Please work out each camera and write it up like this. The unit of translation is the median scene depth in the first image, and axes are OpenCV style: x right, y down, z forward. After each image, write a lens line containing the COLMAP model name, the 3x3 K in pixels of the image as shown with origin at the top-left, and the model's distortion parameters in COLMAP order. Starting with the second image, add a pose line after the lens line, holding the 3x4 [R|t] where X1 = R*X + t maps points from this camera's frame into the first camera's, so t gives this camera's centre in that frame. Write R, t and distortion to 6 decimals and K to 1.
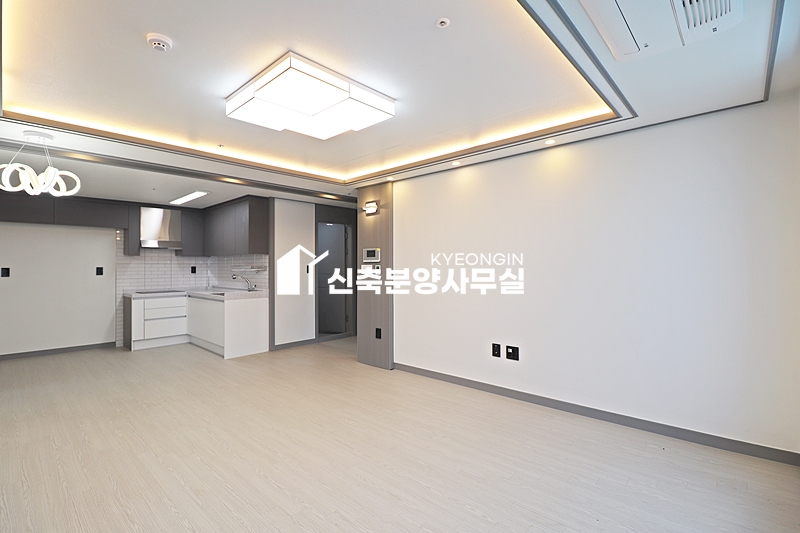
lens RADIAL K [[368.8, 0, 398.7], [0, 368.8, 261.6], [0, 0, 1]] dist [-0.000130, -0.014322]
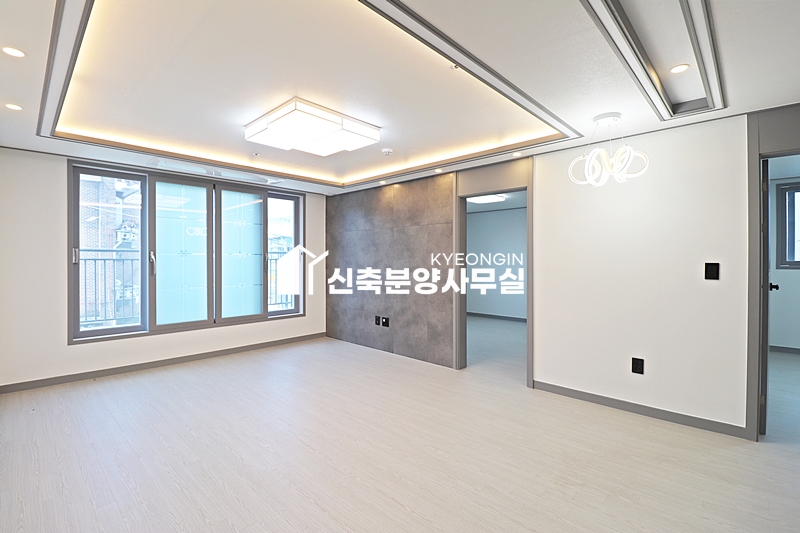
lens RADIAL K [[368.8, 0, 398.7], [0, 368.8, 261.6], [0, 0, 1]] dist [-0.000130, -0.014322]
pose [[-0.999850, 0.006699, 0.015946, -0.234631], [0.006626, 0.999967, -0.004619, 0.009401], [-0.015976, -0.004512, -0.999862, 0.955419]]
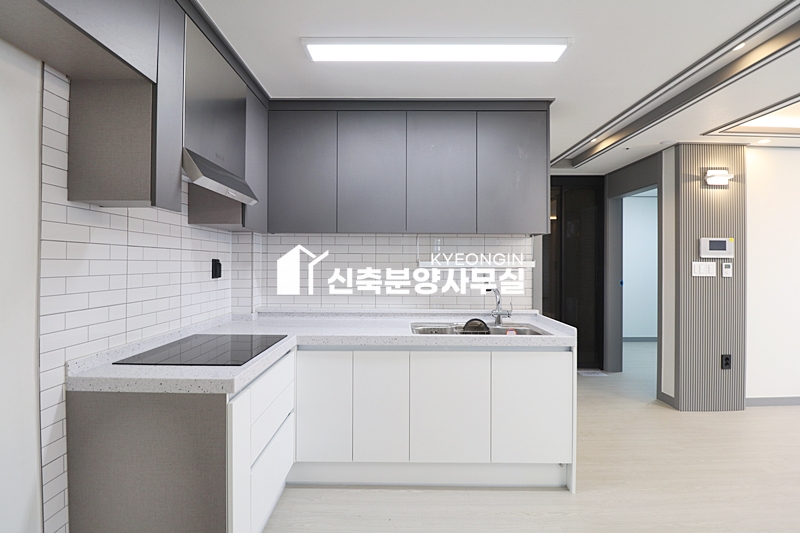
lens RADIAL K [[368.8, 0, 398.7], [0, 368.8, 261.6], [0, 0, 1]] dist [-0.000130, -0.014322]
pose [[0.734312, 0.013357, 0.678680, -0.776350], [-0.017406, 0.999848, -0.000845, 0.015198], [-0.678589, -0.011193, 0.734433, 0.735987]]
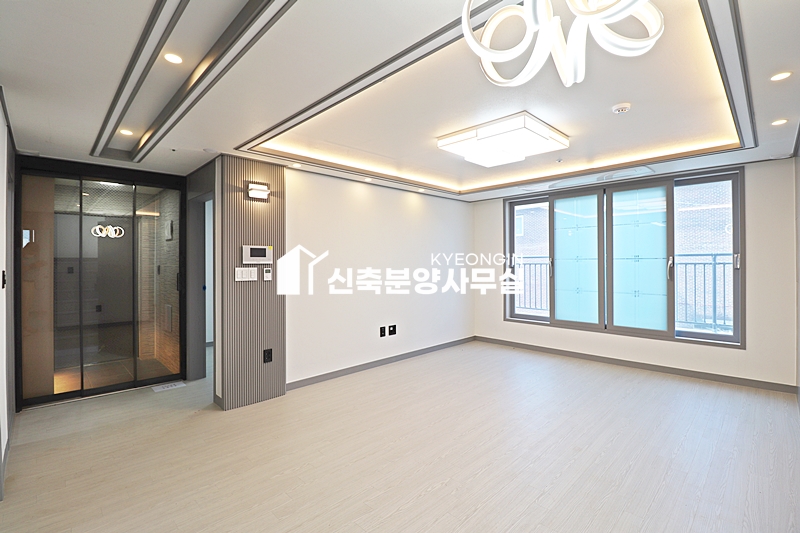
lens RADIAL K [[368.8, 0, 398.7], [0, 368.8, 261.6], [0, 0, 1]] dist [-0.000130, -0.014322]
pose [[0.049948, 0.008853, 0.998713, -0.655619], [-0.006410, 0.999943, -0.008543, 0.001106], [-0.998731, -0.005975, 0.050002, 0.551796]]
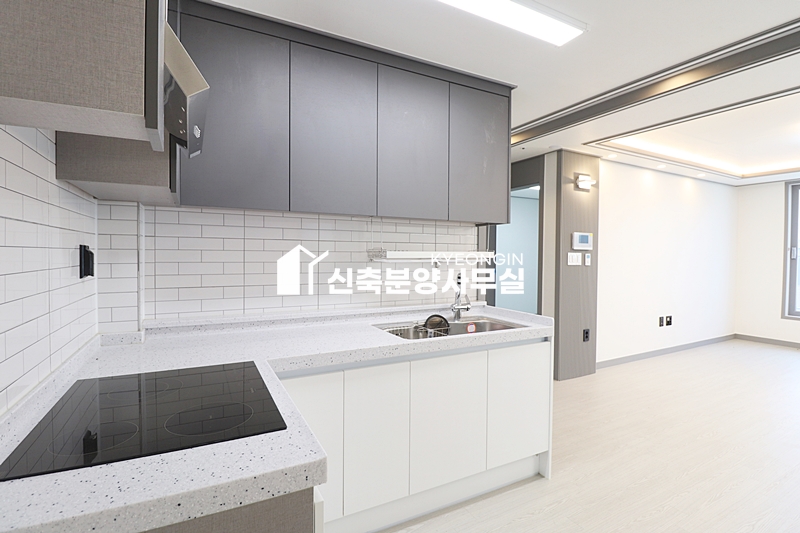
lens RADIAL K [[382.7, 0, 399.0], [0, 382.7, 262.2], [0, 0, 1]] dist [0.001637, -0.016030]
pose [[0.329481, -0.010567, 0.944103, -0.811717], [-0.021657, 0.999590, 0.018746, 0.017715], [-0.943914, -0.026623, 0.329117, 0.898707]]
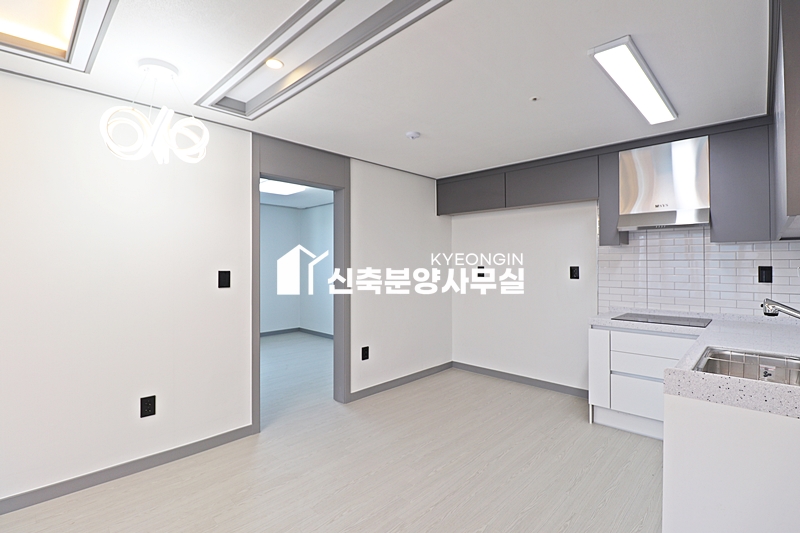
lens RADIAL K [[378.2, 0, 397.6], [0, 378.2, 261.3], [0, 0, 1]] dist [-0.013408, -0.000174]
pose [[-0.026960, -0.002535, -0.999633, -0.162366], [0.014645, 0.999888, -0.002930, 0.004026], [0.999529, -0.014719, -0.026919, 0.710297]]
